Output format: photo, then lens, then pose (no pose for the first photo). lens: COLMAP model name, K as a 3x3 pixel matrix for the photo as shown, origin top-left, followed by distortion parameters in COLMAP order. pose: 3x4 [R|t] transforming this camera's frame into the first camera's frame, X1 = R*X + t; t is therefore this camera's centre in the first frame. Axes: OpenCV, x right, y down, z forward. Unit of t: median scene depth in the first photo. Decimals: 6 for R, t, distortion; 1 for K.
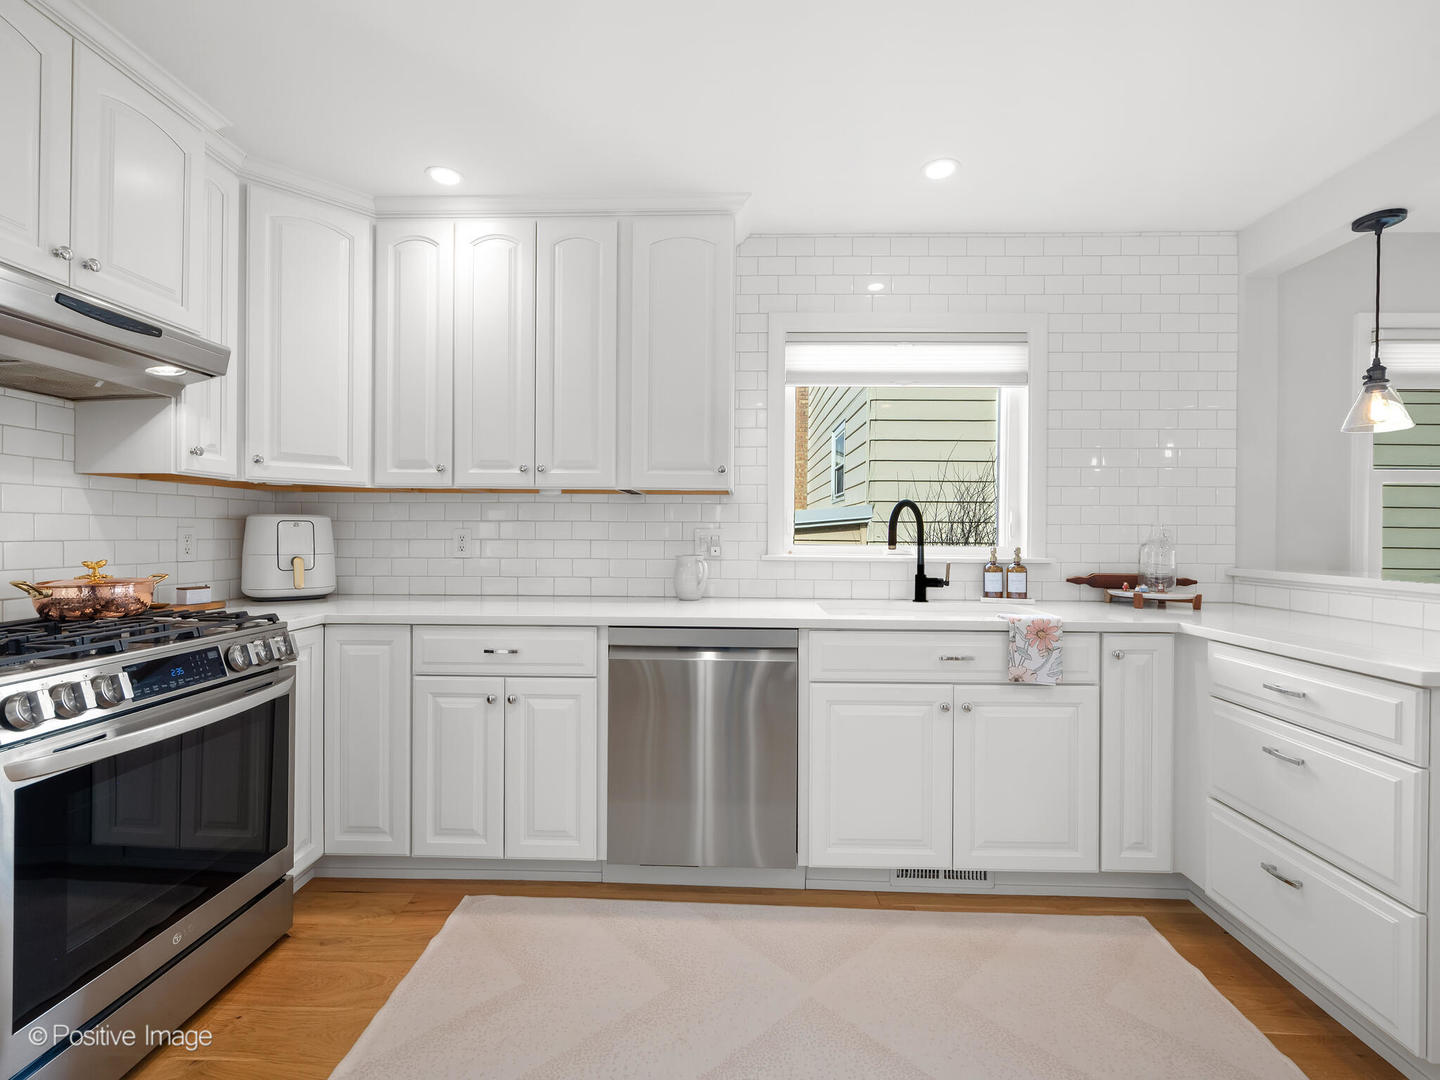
lens RADIAL K [[646.1, 0, 720.0], [0, 646.1, 540.0], [0, 0, 1]] dist [-0.000745, -0.000440]
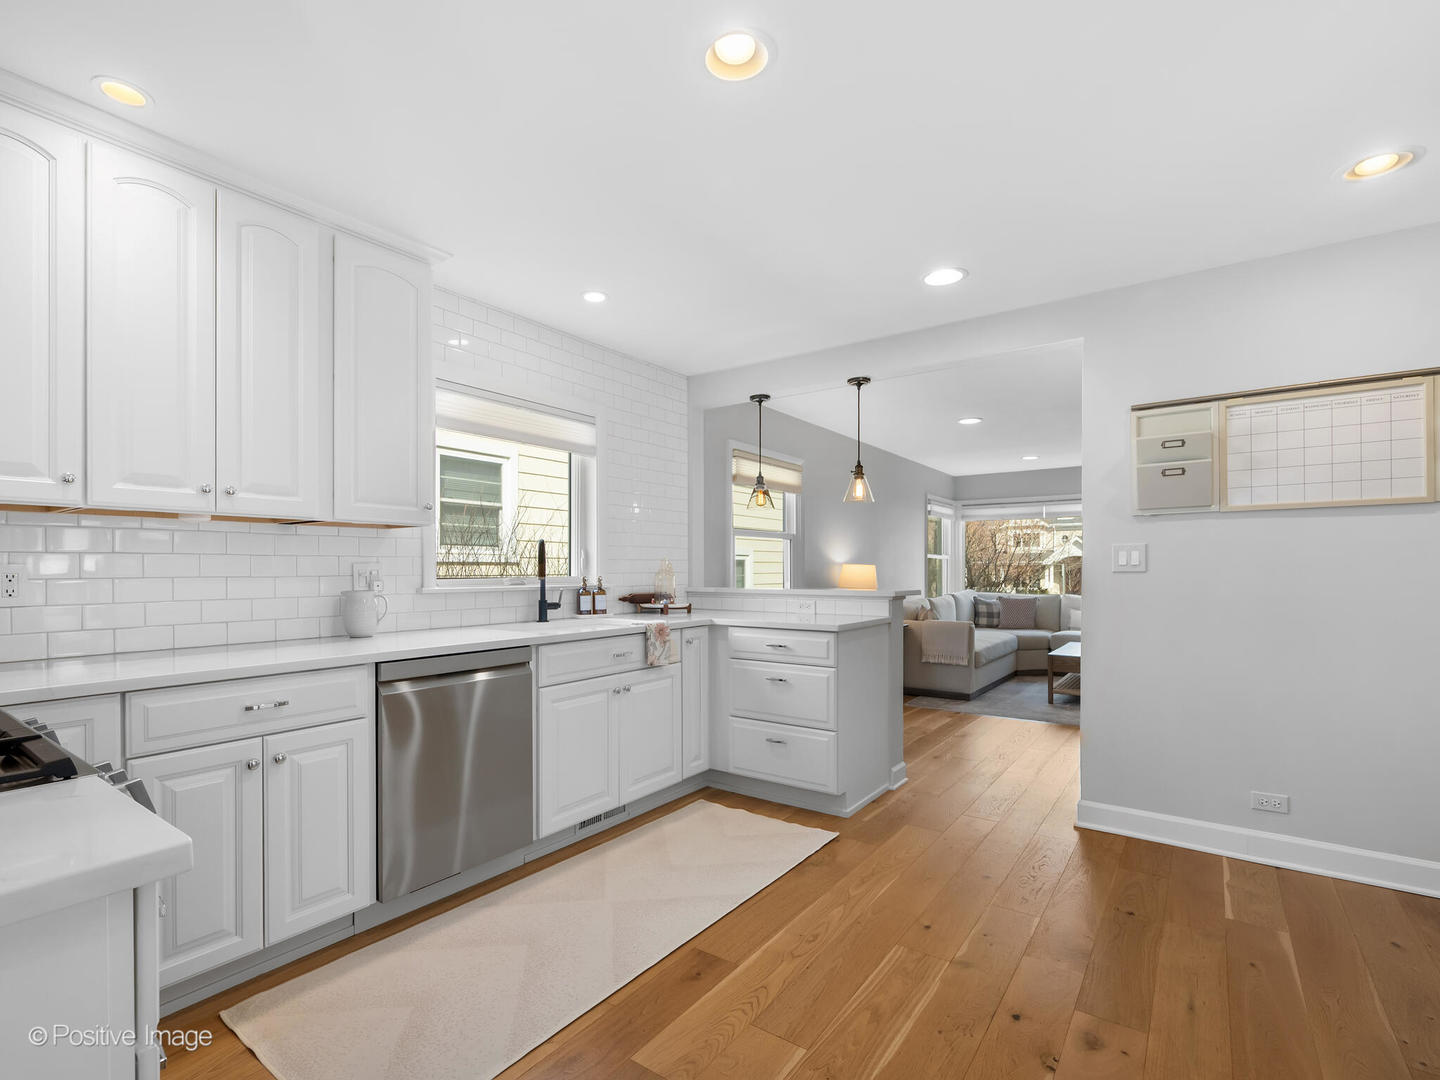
lens RADIAL K [[668.9, 0, 715.3], [0, 668.9, 573.8], [0, 0, 1]] dist [-0.000529, 0.000059]
pose [[0.571623, -0.014955, 0.820380, -0.695703], [0.013447, 0.999870, 0.008858, -0.003755], [-0.820406, 0.005968, 0.571750, -0.003370]]
